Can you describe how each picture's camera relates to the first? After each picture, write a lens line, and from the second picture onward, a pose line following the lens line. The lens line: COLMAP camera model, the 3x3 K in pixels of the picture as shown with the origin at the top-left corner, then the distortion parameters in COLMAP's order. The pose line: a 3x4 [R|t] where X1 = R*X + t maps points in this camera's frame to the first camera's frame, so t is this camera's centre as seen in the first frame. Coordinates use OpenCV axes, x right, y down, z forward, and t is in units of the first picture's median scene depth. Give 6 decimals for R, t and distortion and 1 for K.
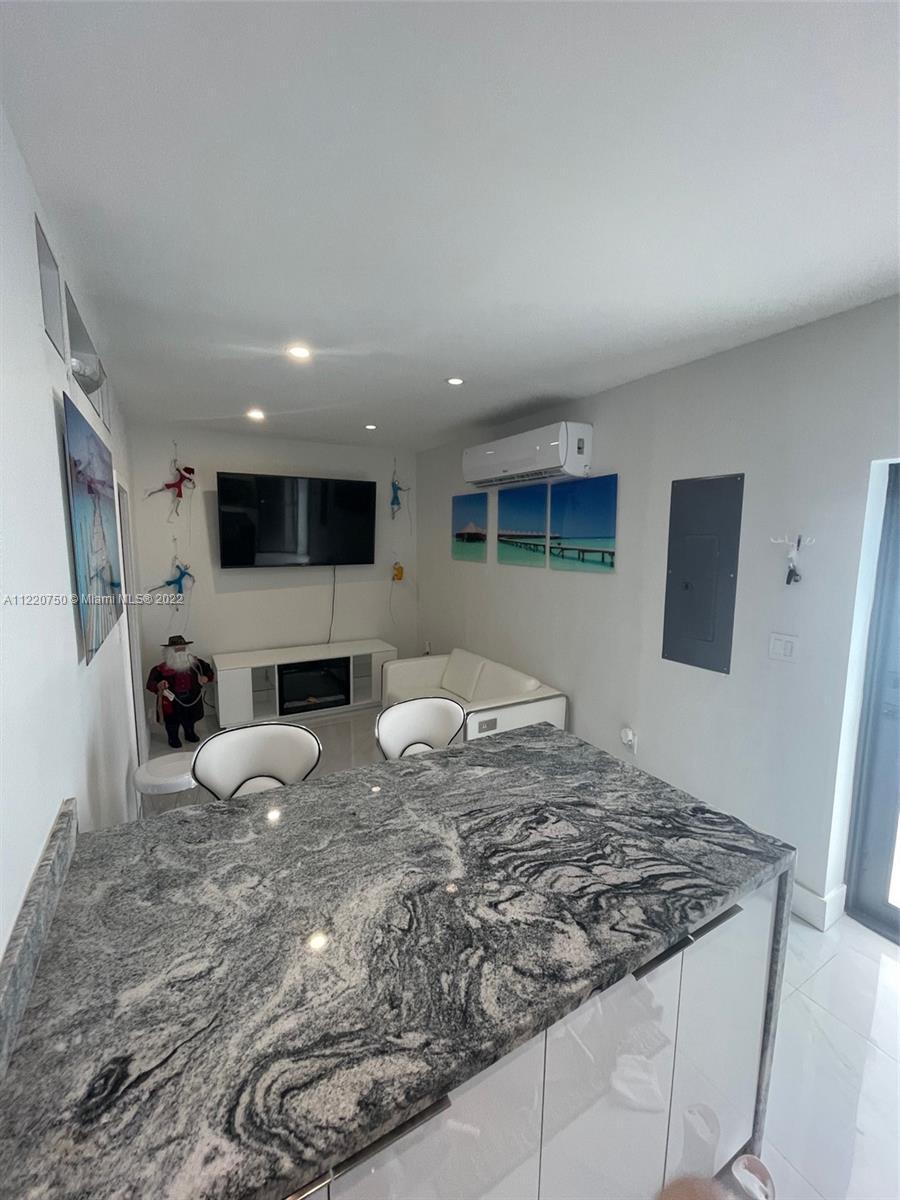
lens RADIAL K [[481.8, 0, 450.8], [0, 481.8, 598.2], [0, 0, 1]] dist [0.001131, 0.000119]
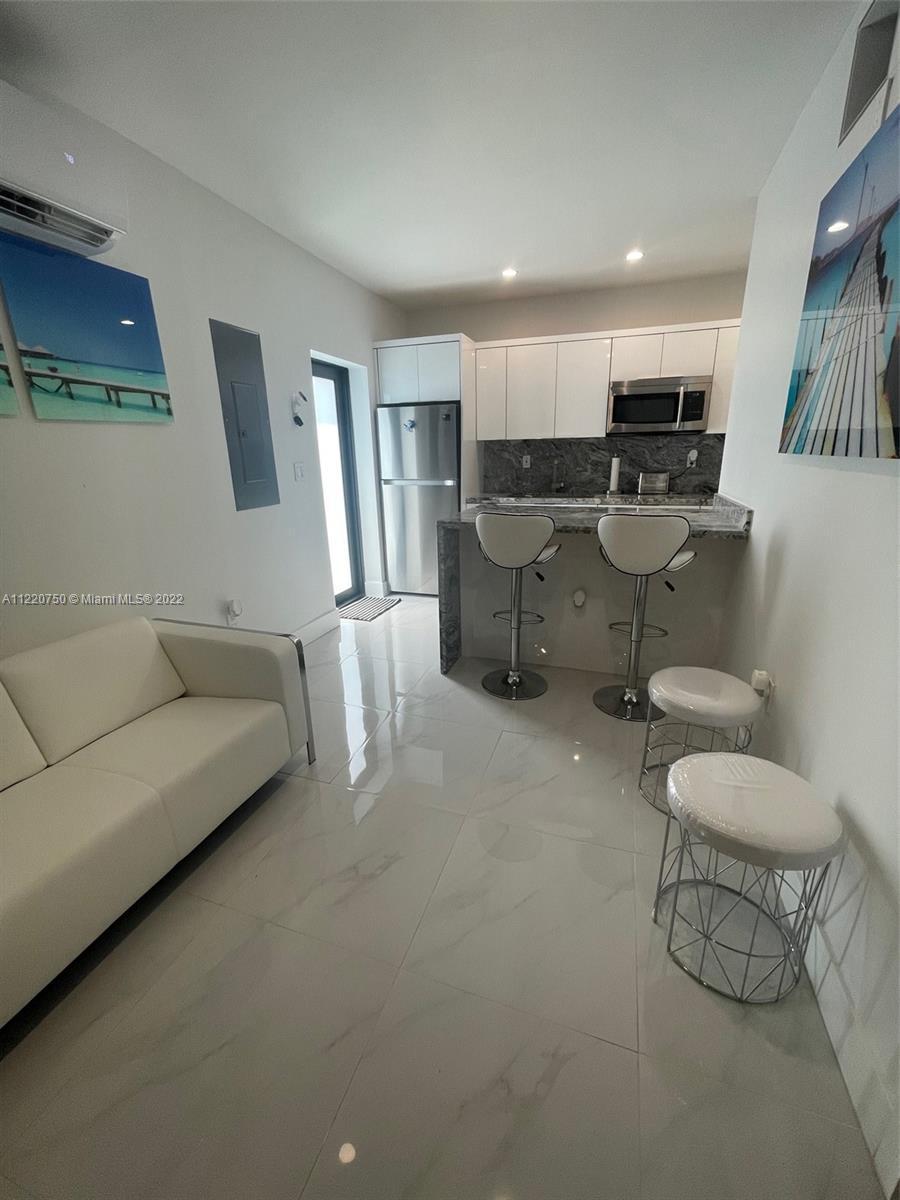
lens RADIAL K [[481.8, 0, 451.0], [0, 481.8, 598.6], [0, 0, 1]] dist [0.001131, 0.000119]
pose [[-0.666865, -0.219220, 0.712203, -0.533726], [0.103178, 0.919379, 0.379599, -0.038915], [-0.738001, 0.326625, -0.590483, 1.139184]]
